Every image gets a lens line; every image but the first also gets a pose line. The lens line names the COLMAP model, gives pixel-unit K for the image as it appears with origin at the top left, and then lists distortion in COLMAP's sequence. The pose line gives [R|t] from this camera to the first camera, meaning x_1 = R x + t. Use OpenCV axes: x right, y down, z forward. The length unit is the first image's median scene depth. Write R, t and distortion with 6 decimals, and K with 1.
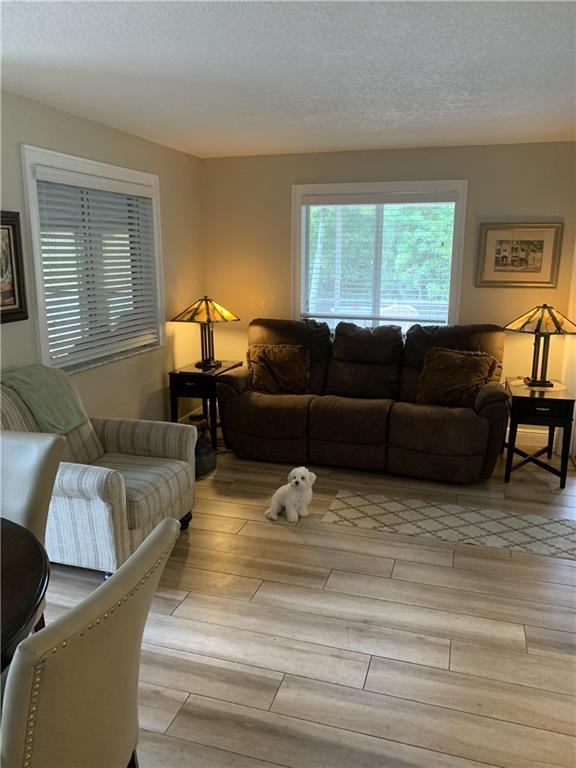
lens RADIAL K [[587.5, 0, 291.7], [0, 587.5, 379.6], [0, 0, 1]] dist [0.065612, -0.073492]
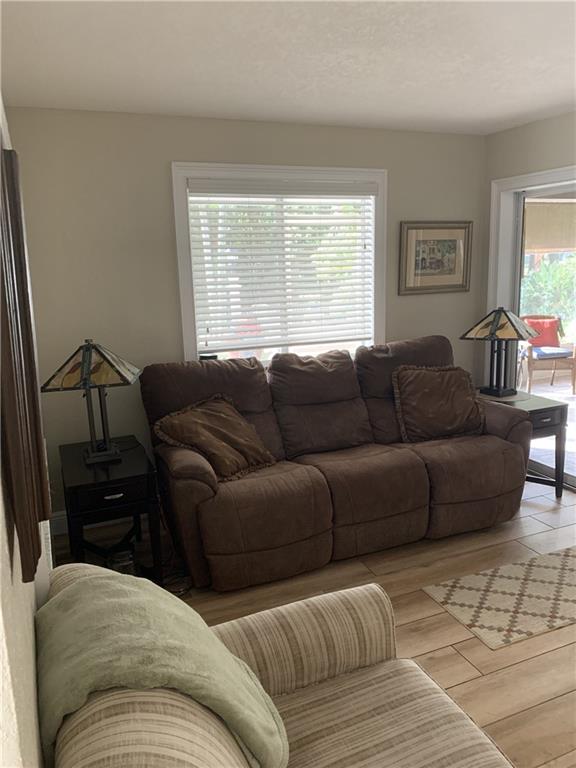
lens RADIAL K [[587.5, 0, 283.7], [0, 587.5, 378.5], [0, 0, 1]] dist [0.065612, -0.073492]
pose [[0.765915, -0.152690, 0.624547, -0.385181], [0.170438, 0.984856, 0.031762, -0.094369], [-0.619939, 0.082119, 0.780341, 0.452374]]
